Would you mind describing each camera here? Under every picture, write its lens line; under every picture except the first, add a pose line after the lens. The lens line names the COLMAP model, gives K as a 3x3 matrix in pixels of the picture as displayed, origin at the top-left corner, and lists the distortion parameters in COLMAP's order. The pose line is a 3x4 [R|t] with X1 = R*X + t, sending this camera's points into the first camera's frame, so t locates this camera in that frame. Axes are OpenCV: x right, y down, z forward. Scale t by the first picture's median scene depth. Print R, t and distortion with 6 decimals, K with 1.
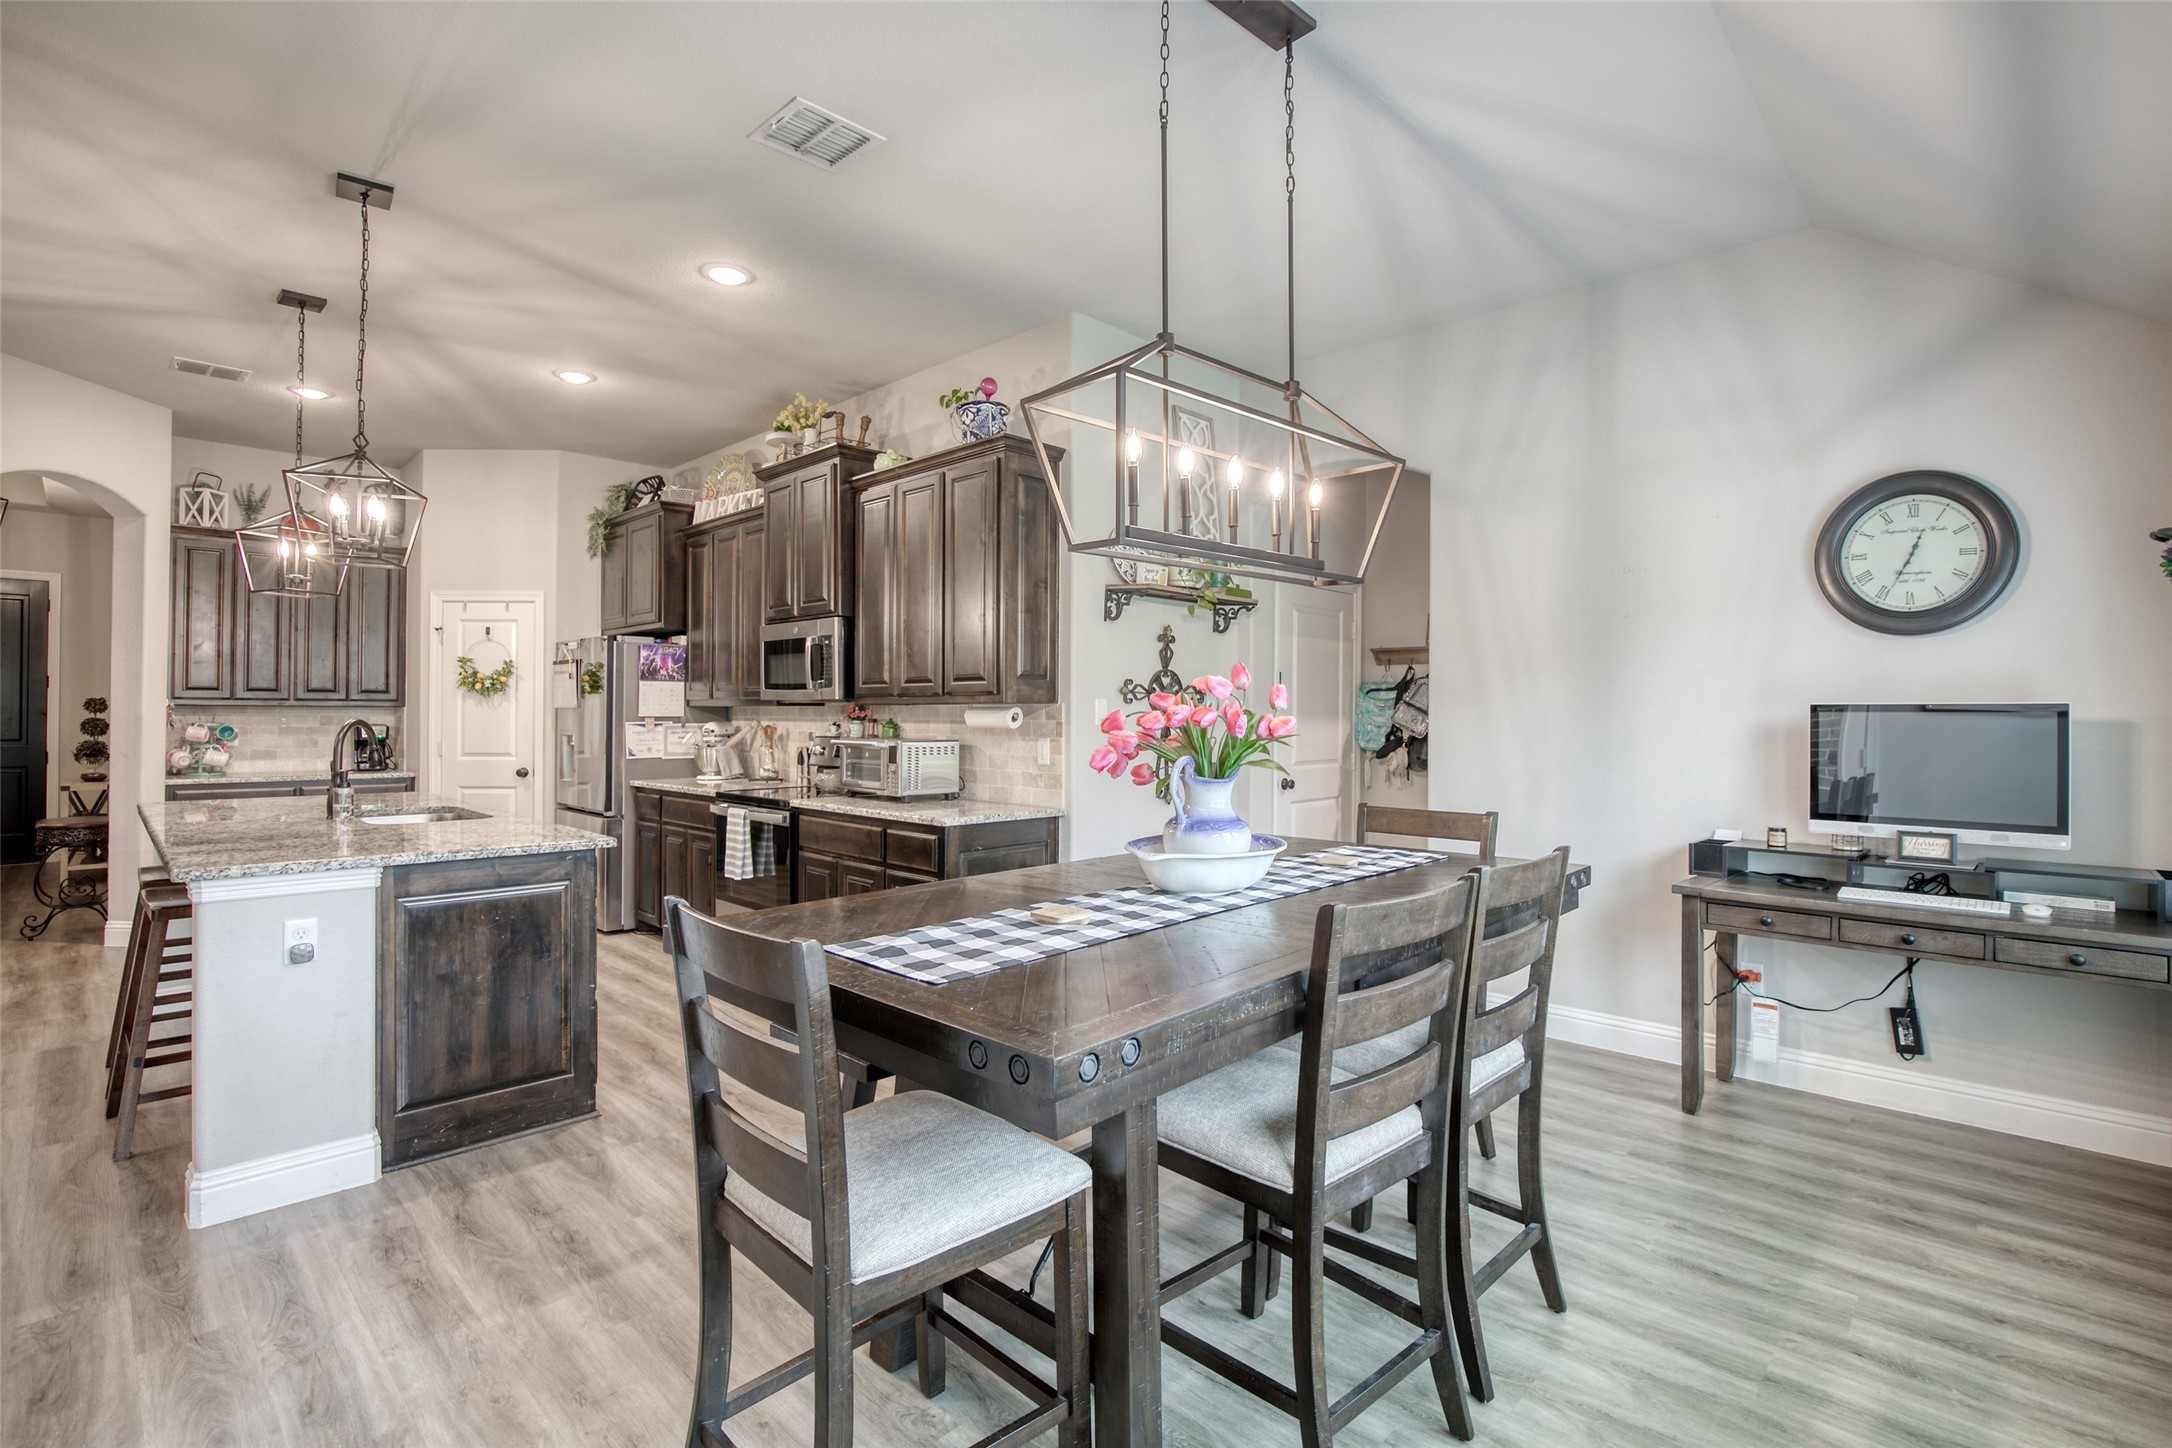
lens RADIAL K [[1026.2, 0, 1090.9], [0, 1026.2, 712.4], [0, 0, 1]] dist [-0.017759, -0.000153]
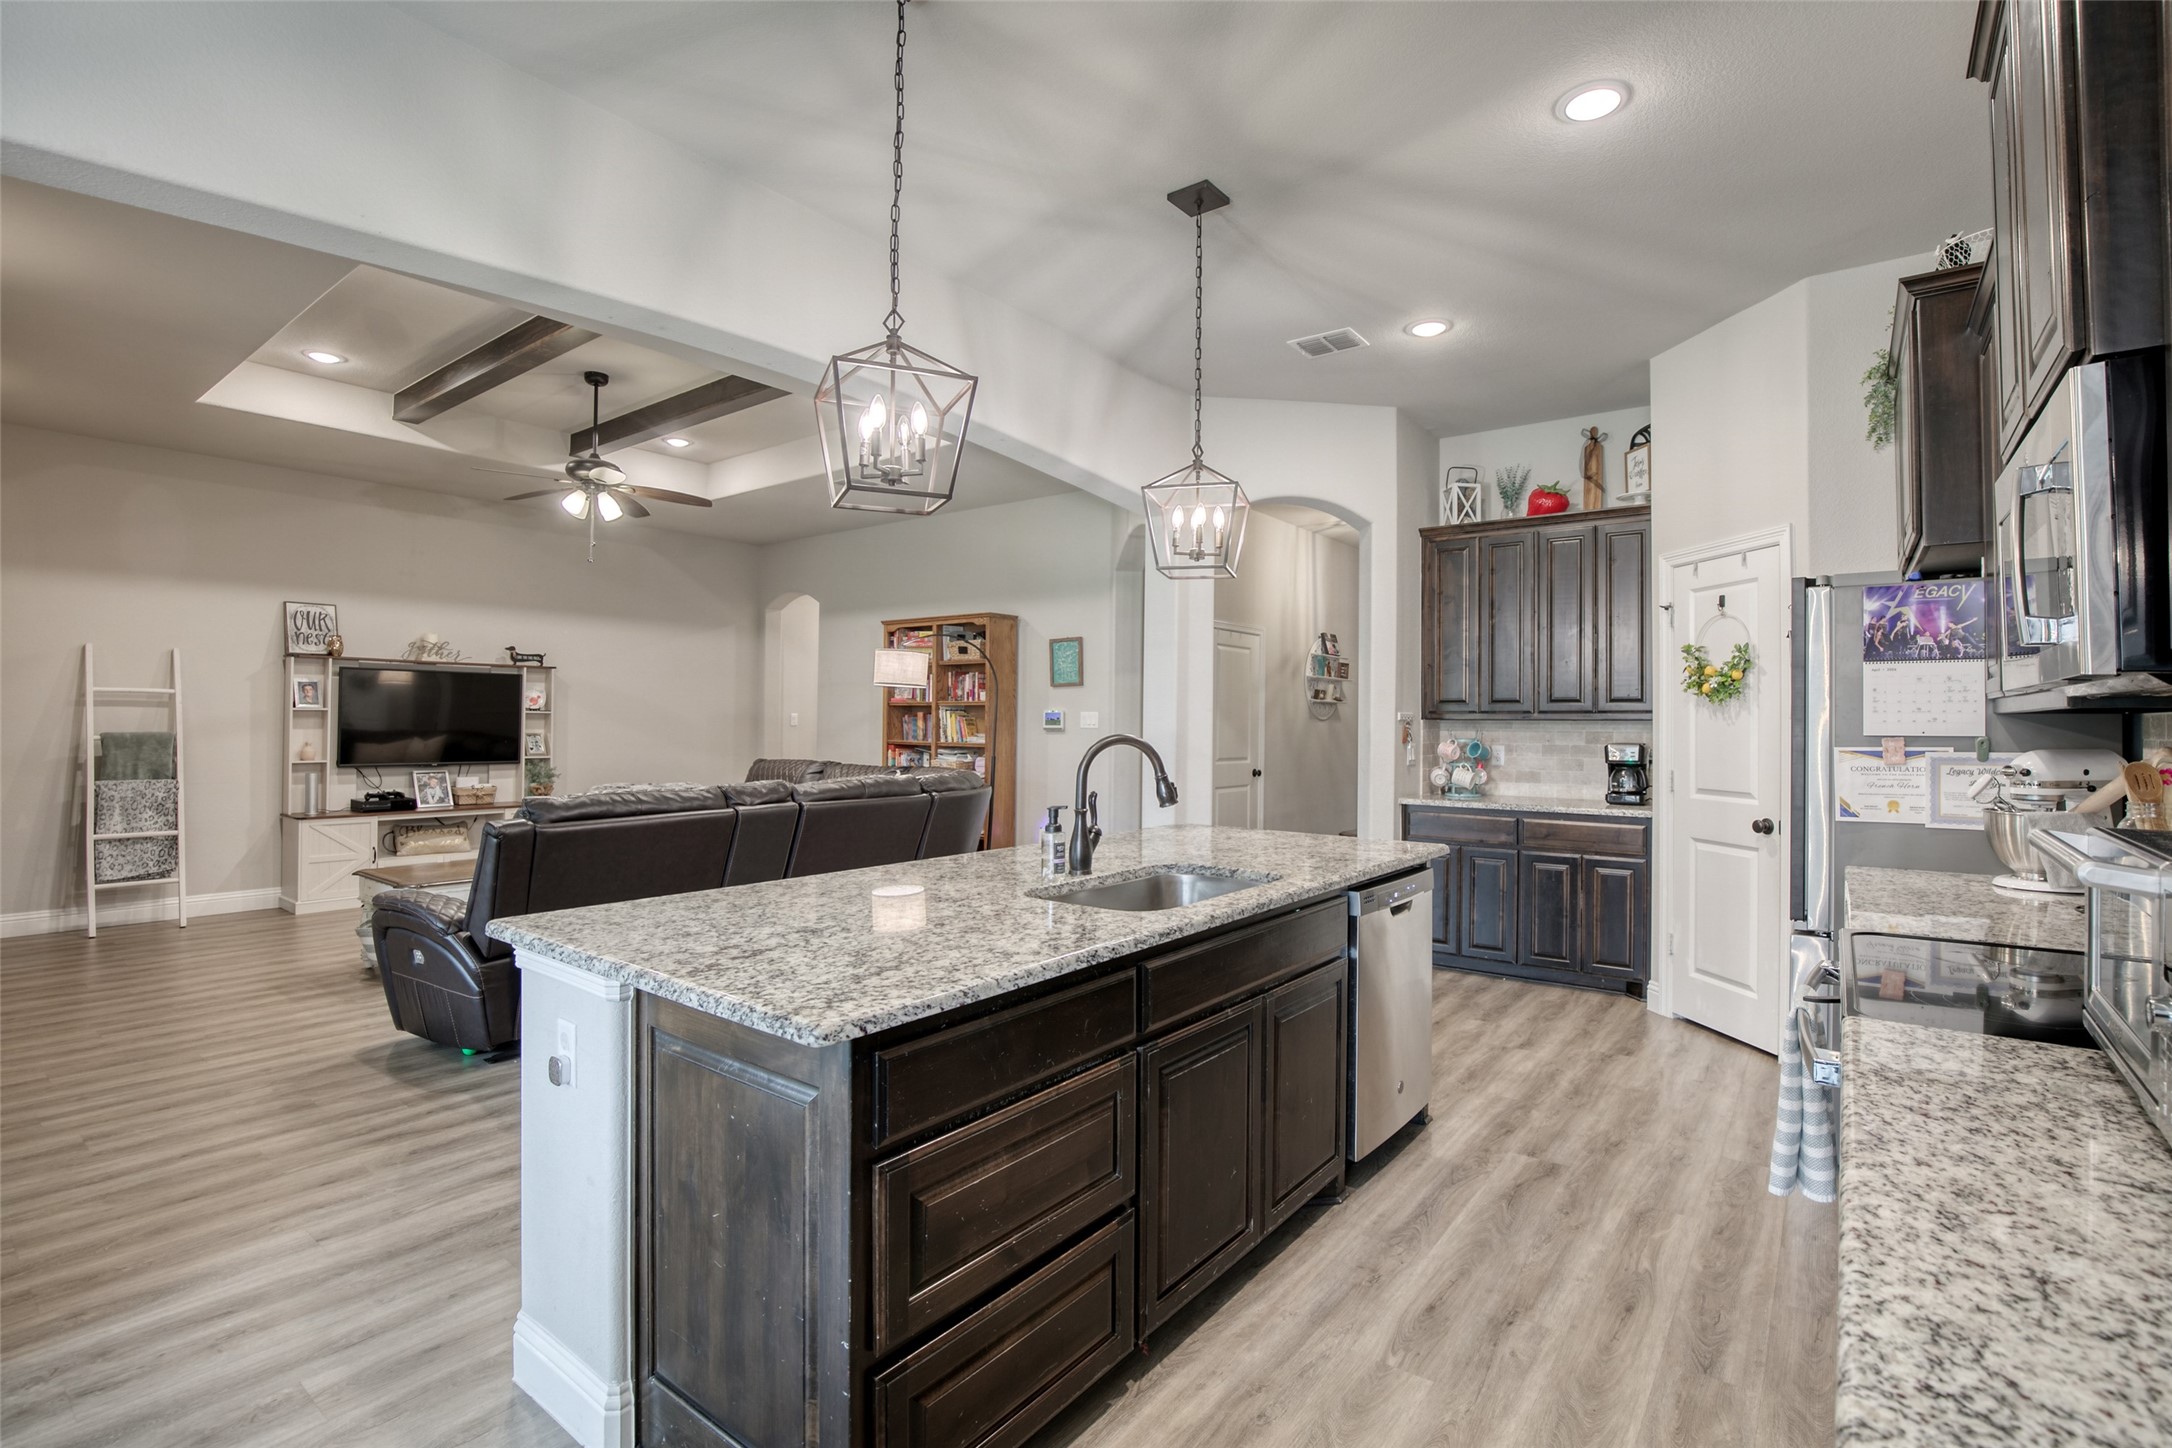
lens RADIAL K [[999.0, 0, 1109.1], [0, 999.0, 711.4], [0, 0, 1]] dist [-0.037725, 0.008915]
pose [[0.134809, -0.015833, -0.990745, -0.027952], [-0.003353, 0.999859, -0.016435, 0.001350], [0.990866, 0.005538, 0.134737, 0.569631]]
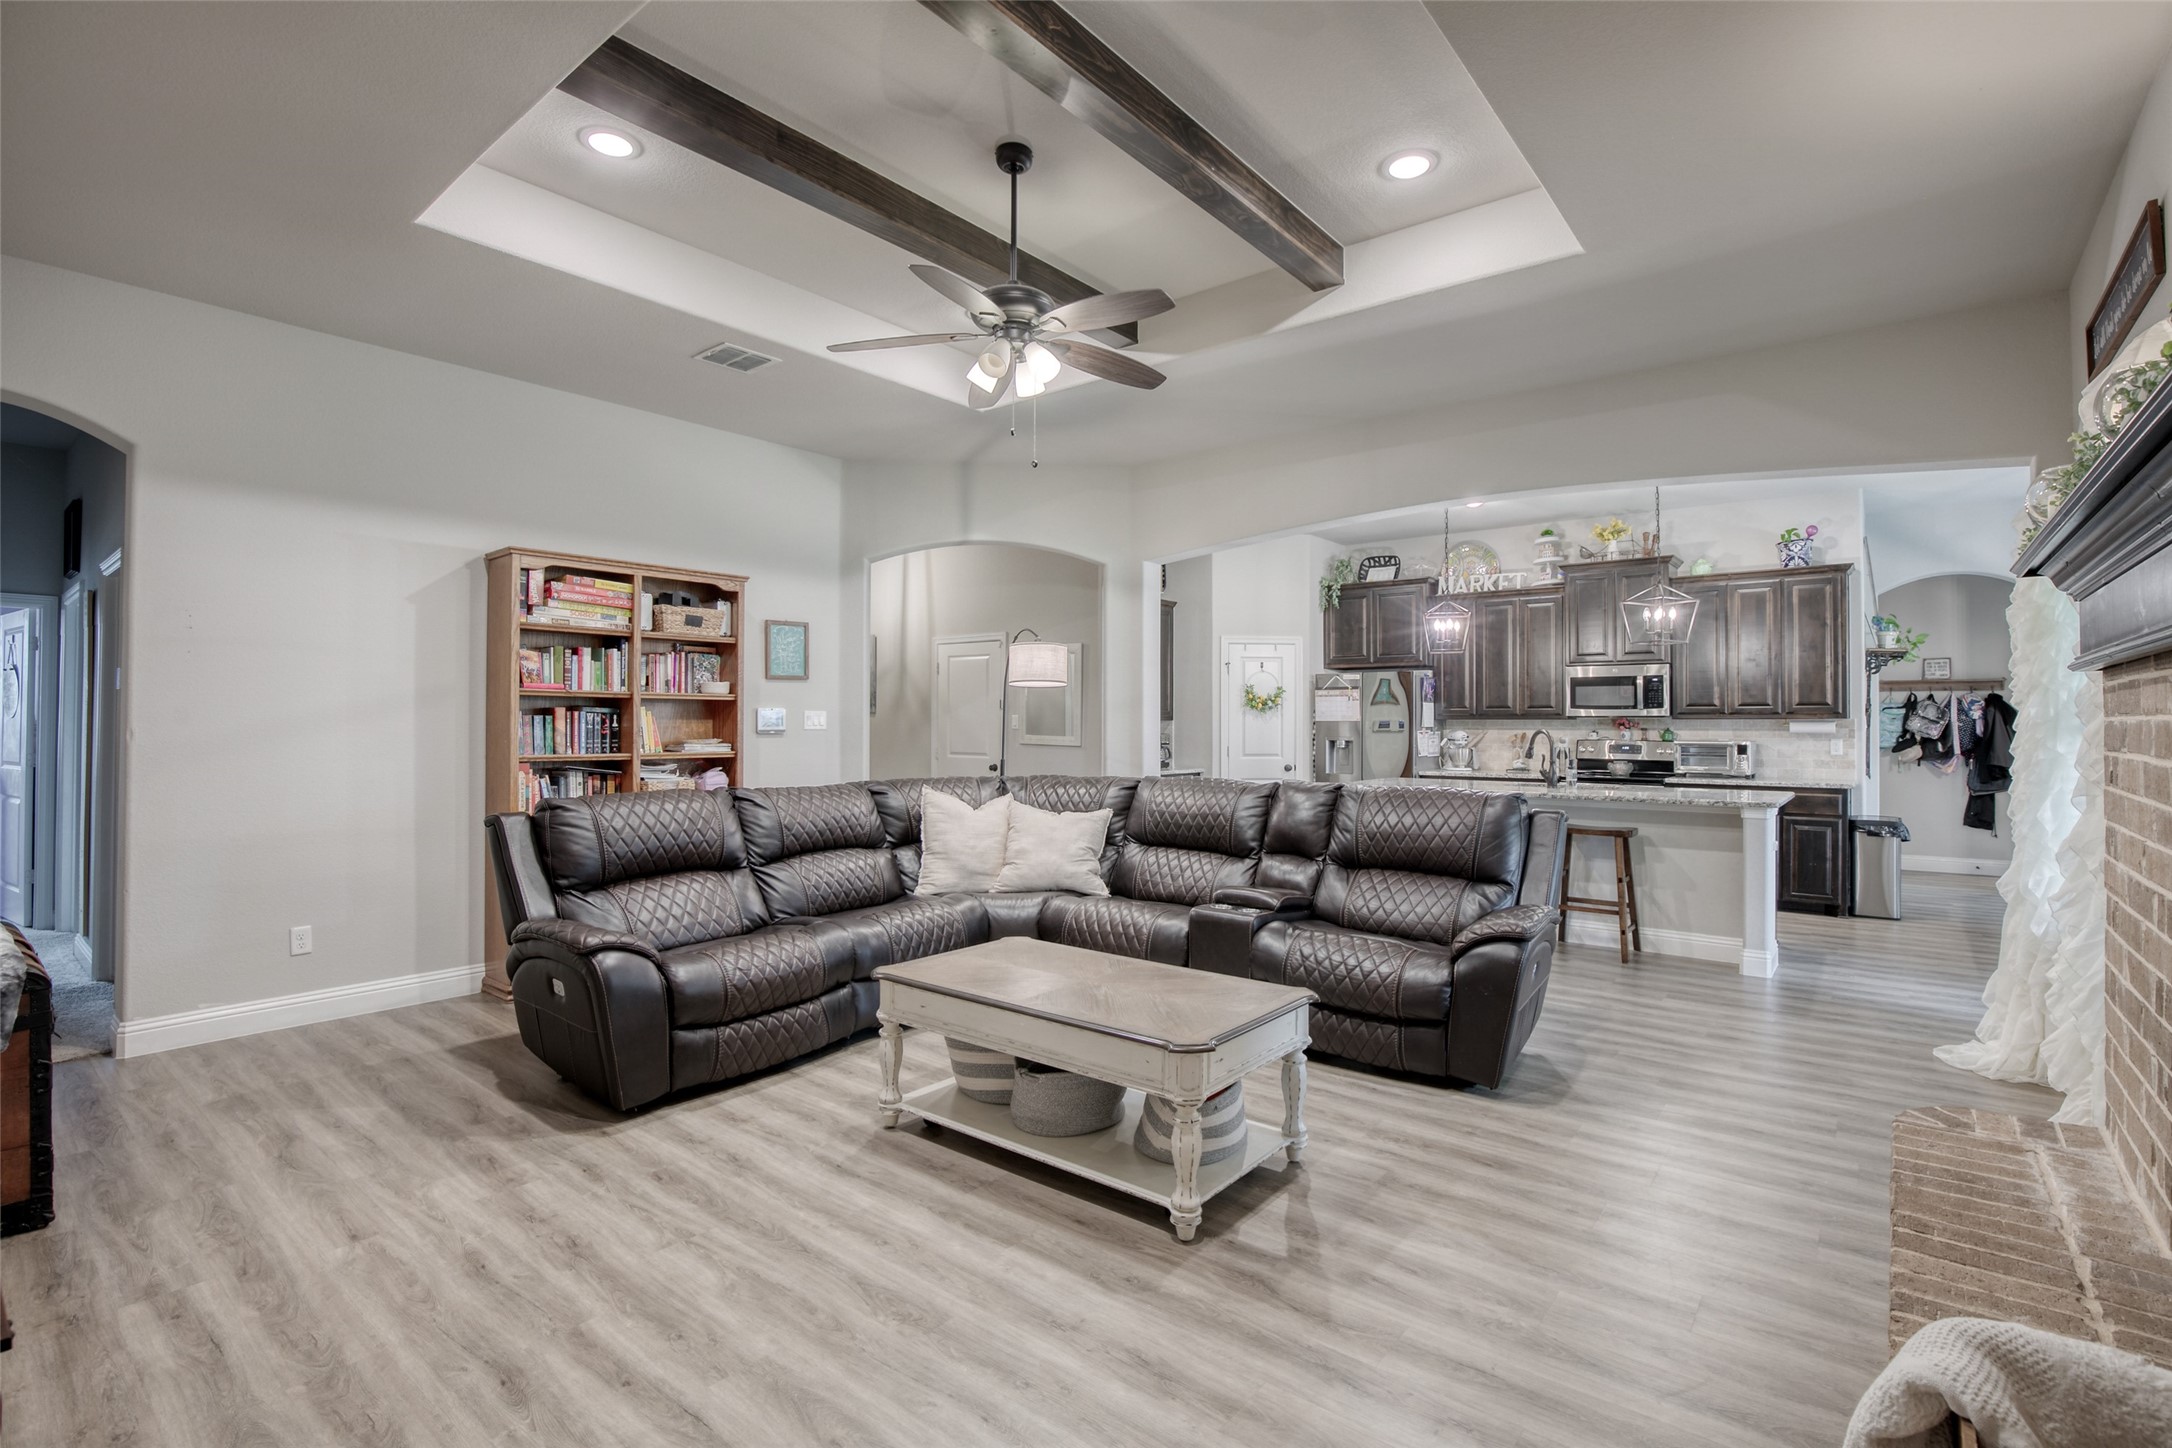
lens RADIAL K [[999.0, 0, 1109.1], [0, 999.0, 711.4], [0, 0, 1]] dist [-0.037725, 0.008915]
pose [[0.994320, -0.001935, 0.106416, -1.006457], [0.002820, 0.999963, -0.008162, -0.007385], [-0.106396, 0.008416, 0.994288, -0.337194]]
